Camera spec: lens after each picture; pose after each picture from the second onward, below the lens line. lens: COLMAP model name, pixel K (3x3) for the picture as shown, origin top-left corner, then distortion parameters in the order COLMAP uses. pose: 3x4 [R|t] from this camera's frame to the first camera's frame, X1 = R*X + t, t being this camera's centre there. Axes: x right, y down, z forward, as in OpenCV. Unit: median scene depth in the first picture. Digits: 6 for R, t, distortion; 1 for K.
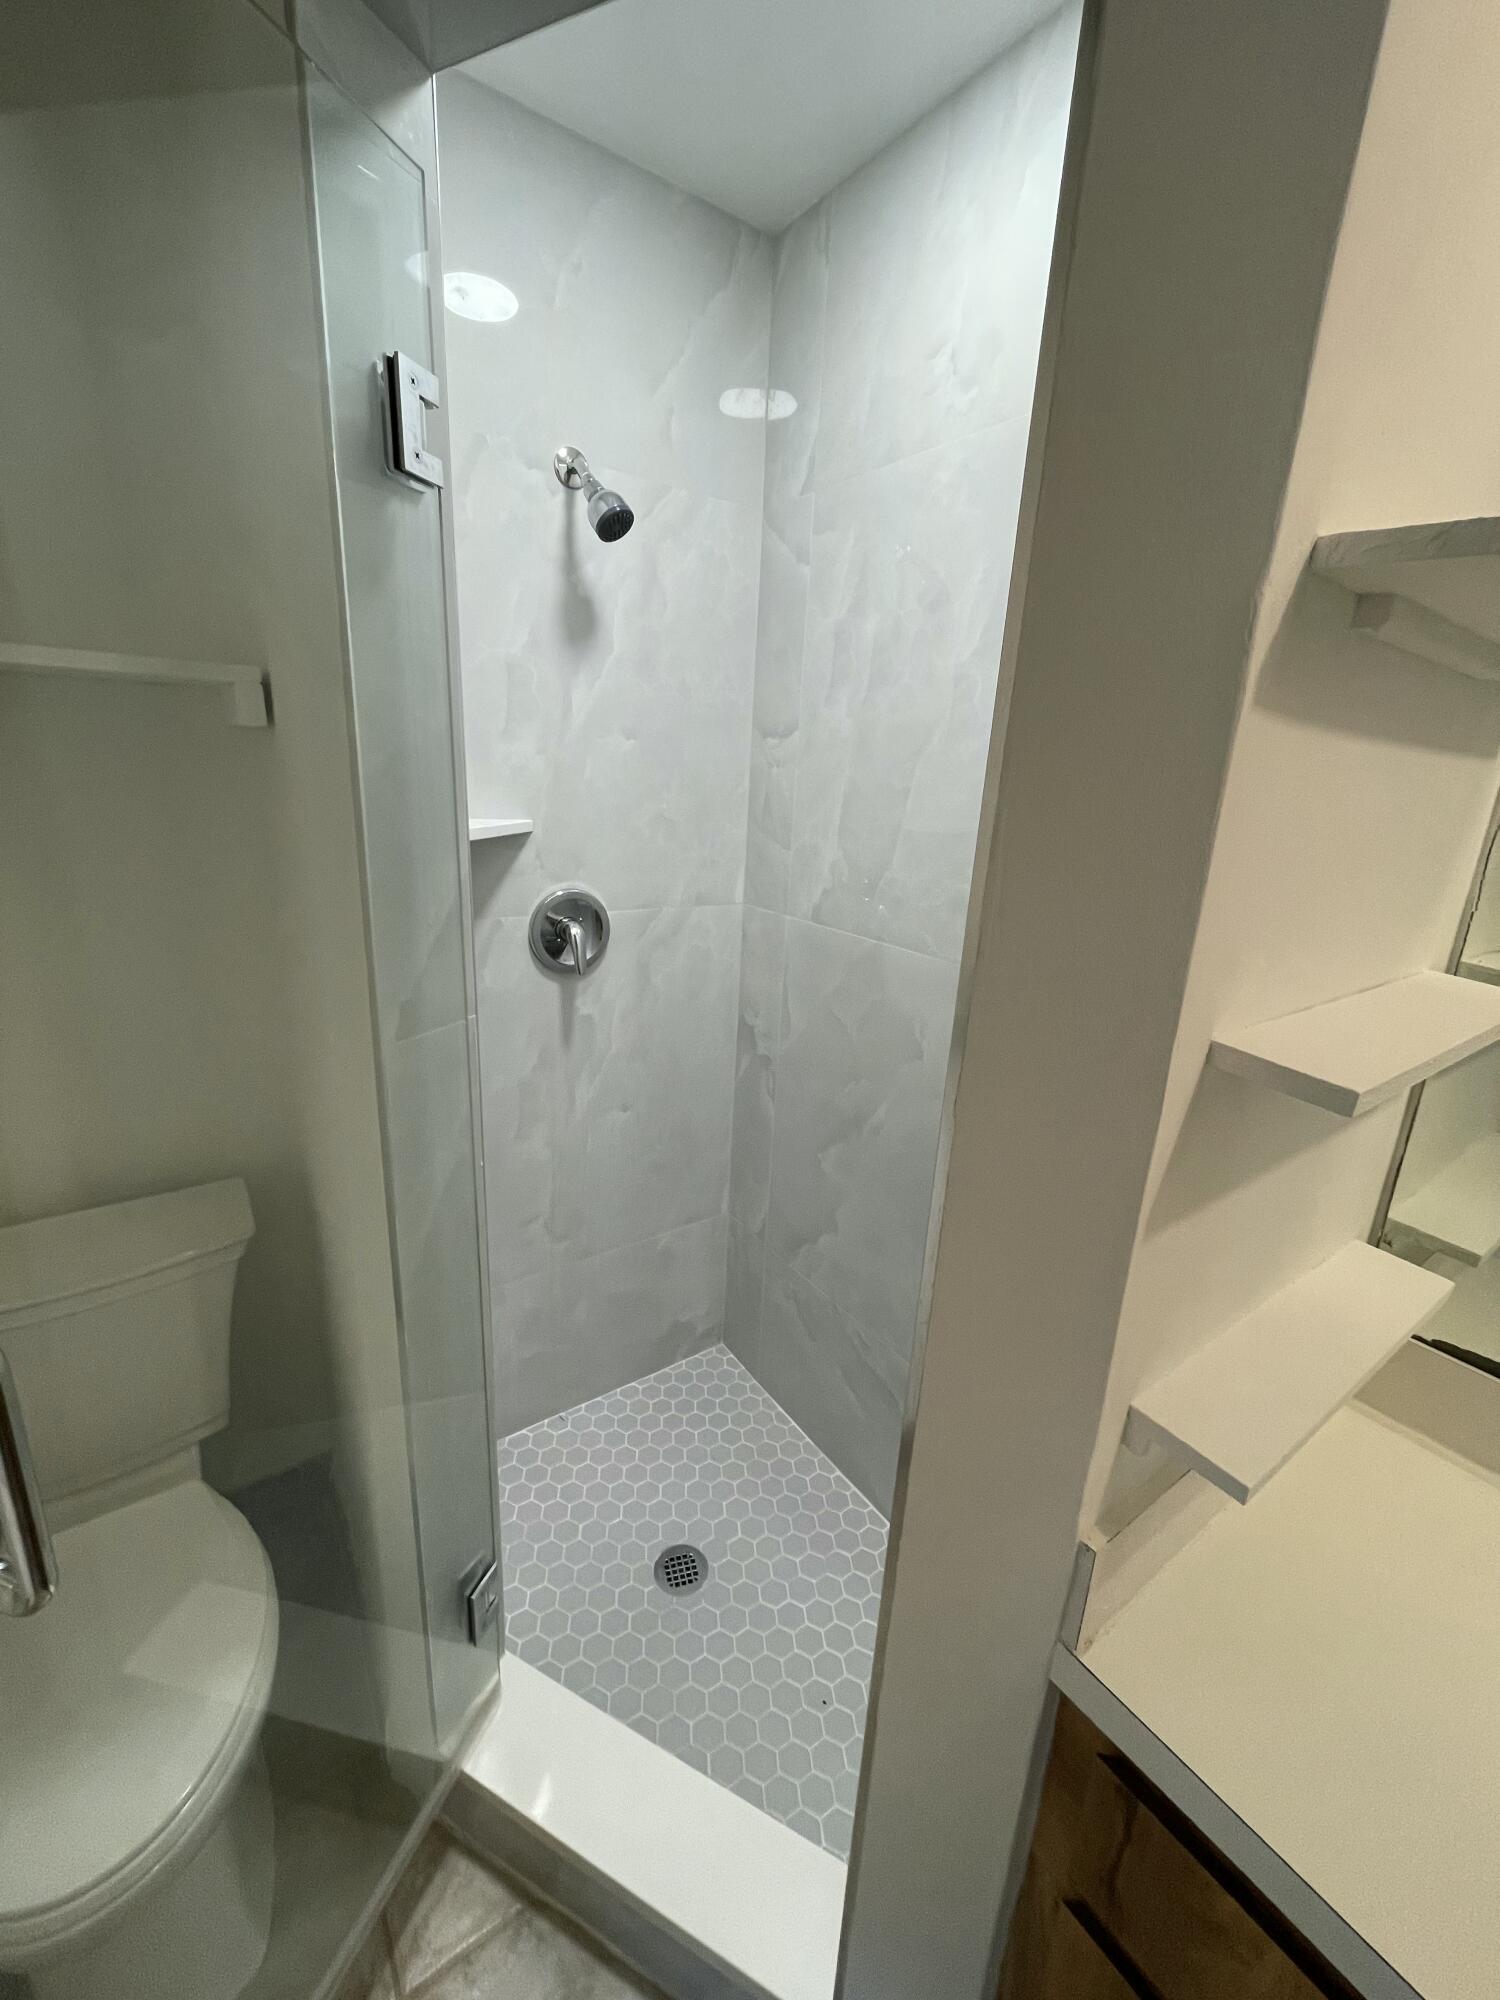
lens RADIAL K [[804.0, 0, 748.1], [0, 804.0, 1007.3], [0, 0, 1]] dist [0.000191, 0.000060]
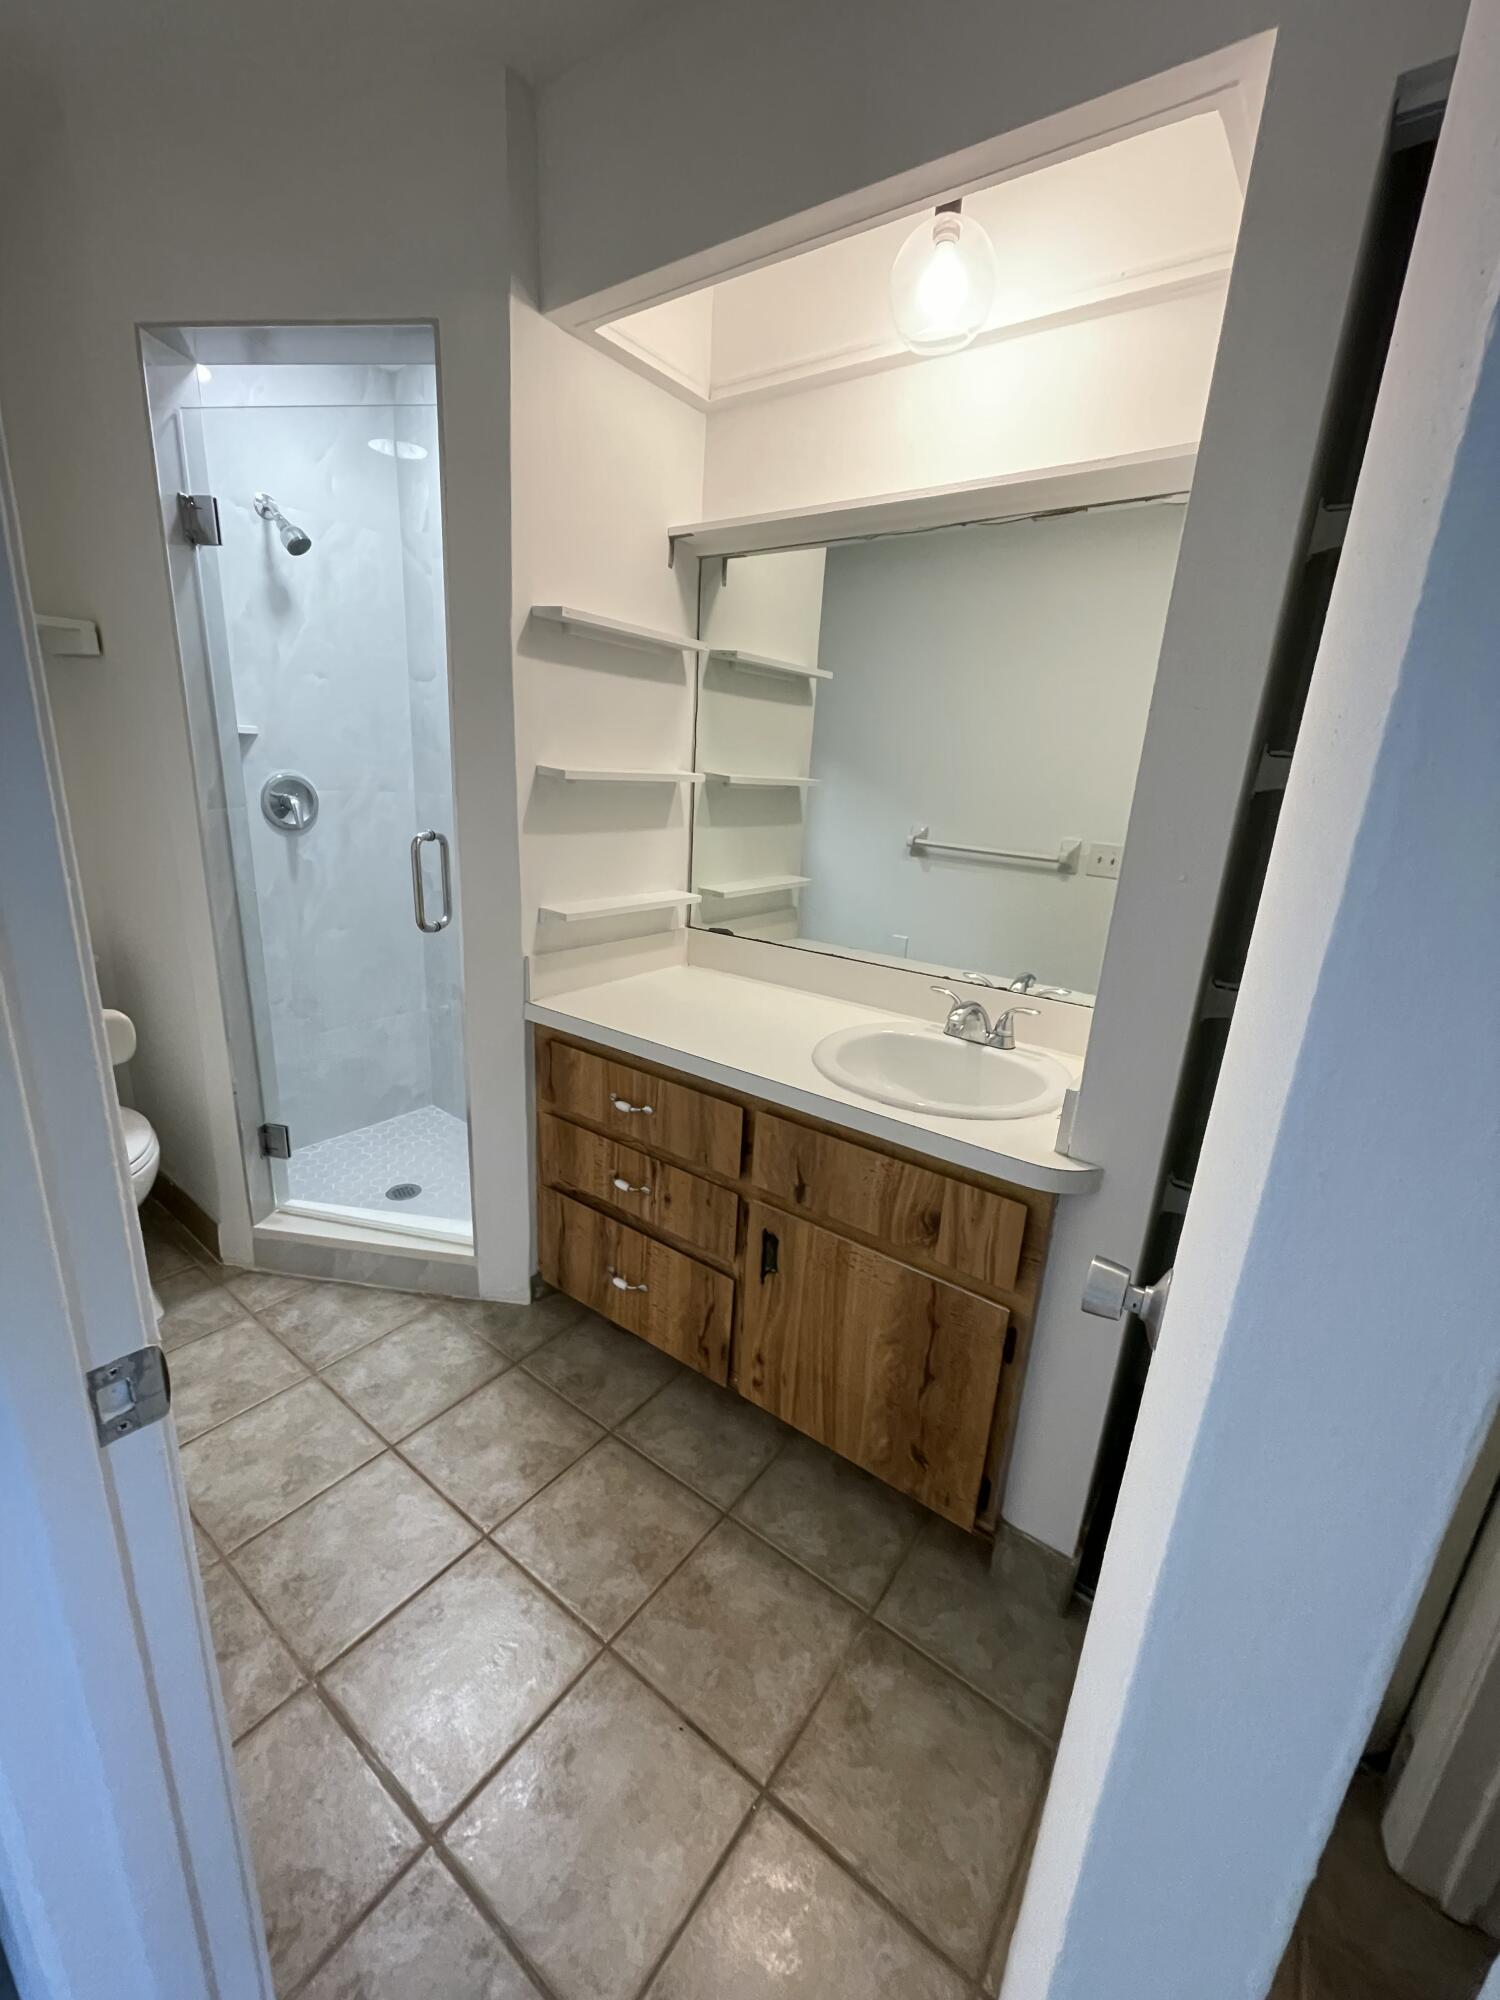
lens RADIAL K [[808.2, 0, 750.0], [0, 808.2, 1000.0], [0, 0, 1]] dist [0.000233, -0.000218]
pose [[0.949347, -0.083711, 0.302873, 0.118994], [0.079713, 0.996490, 0.025564, 0.325531], [-0.303950, -0.000126, 0.952688, -0.772614]]
